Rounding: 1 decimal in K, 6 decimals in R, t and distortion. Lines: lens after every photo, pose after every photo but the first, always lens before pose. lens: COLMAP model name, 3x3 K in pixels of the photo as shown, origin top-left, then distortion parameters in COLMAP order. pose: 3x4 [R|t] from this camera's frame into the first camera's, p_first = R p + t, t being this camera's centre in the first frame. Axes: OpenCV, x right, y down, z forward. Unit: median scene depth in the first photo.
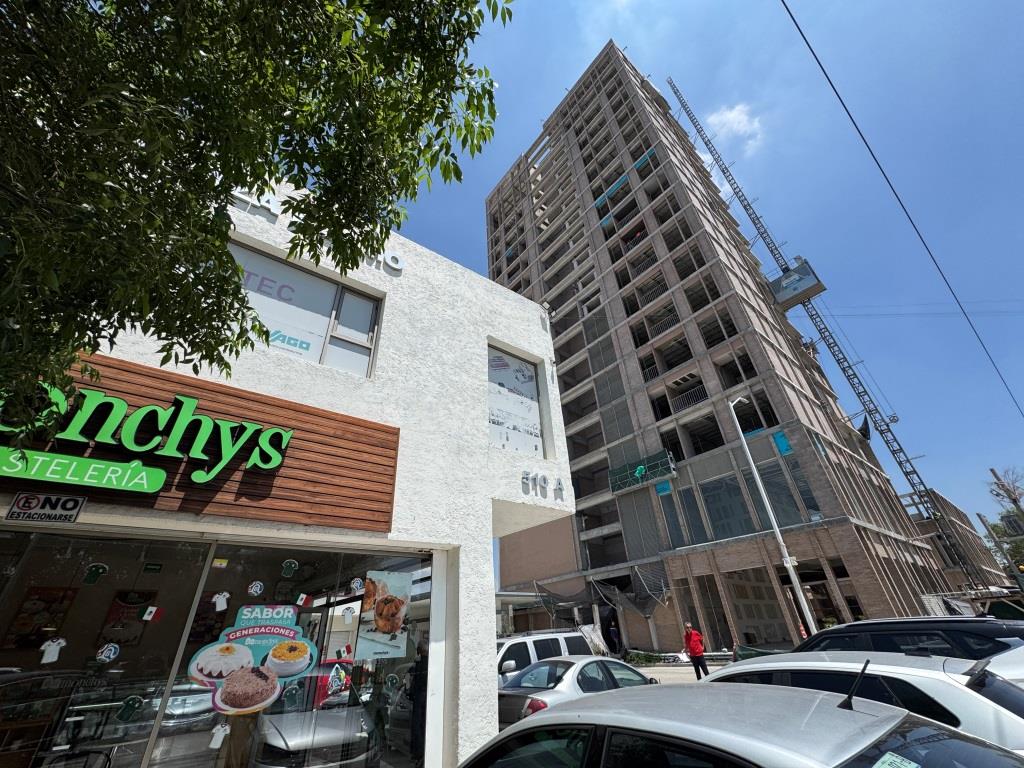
lens RADIAL K [[405.9, 0, 509.7], [0, 405.9, 384.0], [0, 0, 1]] dist [-0.002864, 0.000552]
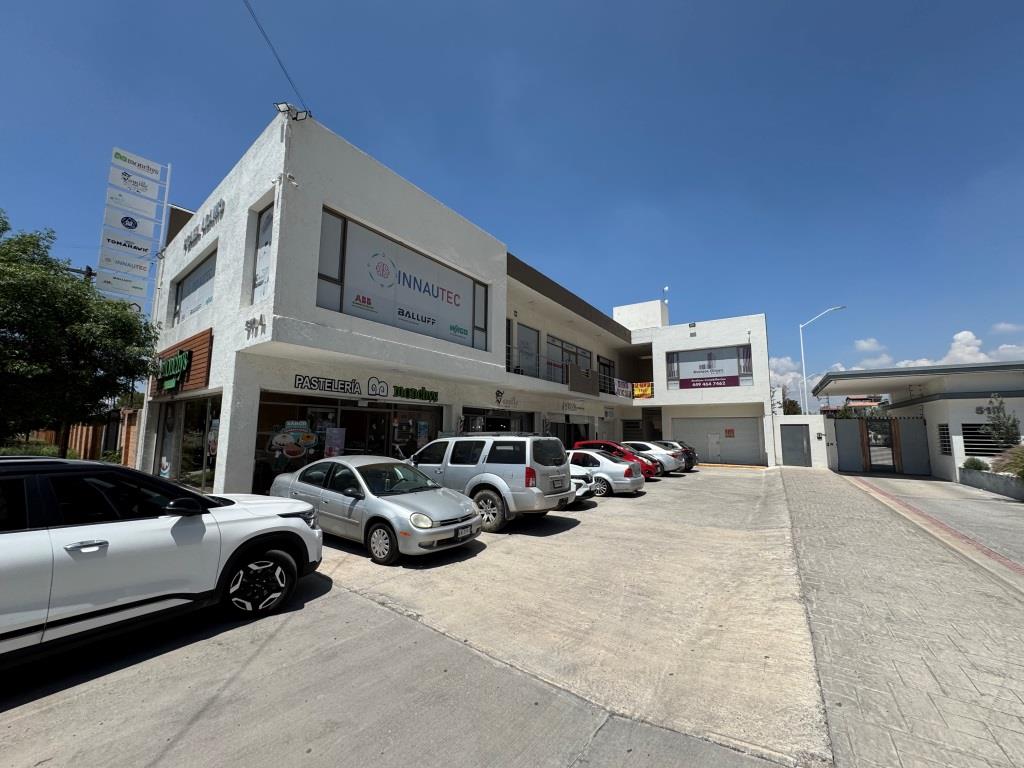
lens RADIAL K [[405.9, 0, 513.4], [0, 405.9, 383.0], [0, 0, 1]] dist [-0.002864, 0.000552]
pose [[0.241533, -0.056794, -0.968729, 0.344942], [0.503241, 0.860885, 0.075002, 0.169531], [0.829705, -0.505620, 0.236514, 0.317519]]
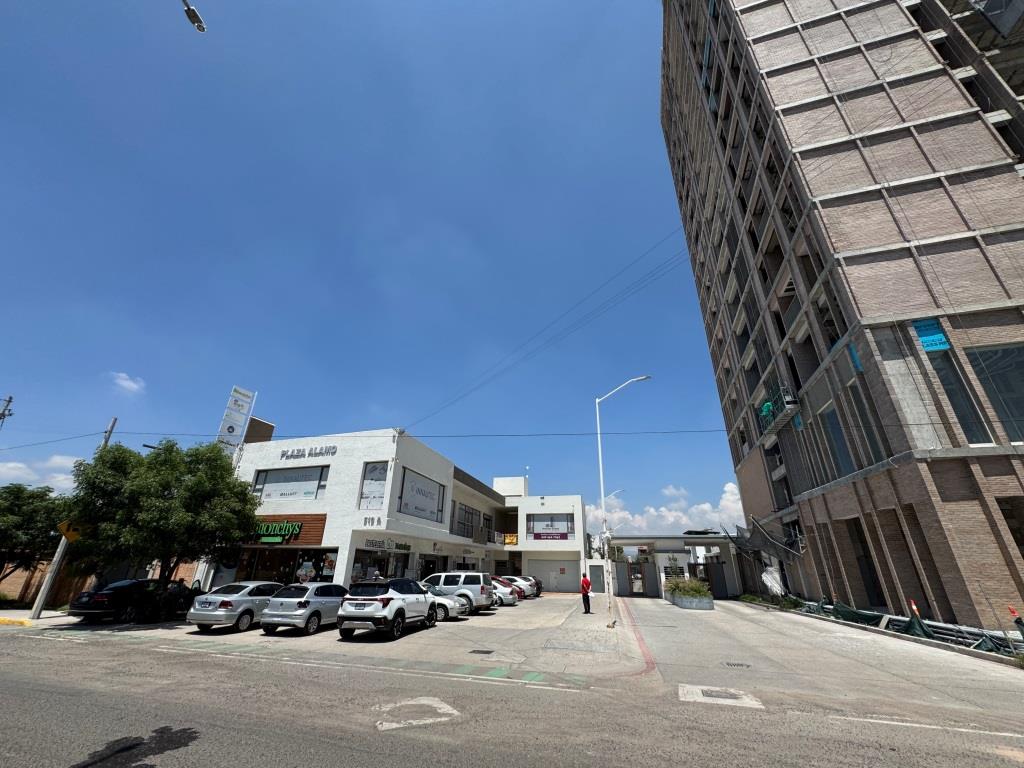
lens RADIAL K [[405.9, 0, 512.5], [0, 405.9, 383.9], [0, 0, 1]] dist [-0.002864, 0.000552]
pose [[0.561604, -0.282800, -0.777576, 0.749205], [0.404218, 0.913771, -0.040387, -0.024570], [0.721948, -0.291629, 0.627490, 0.062491]]
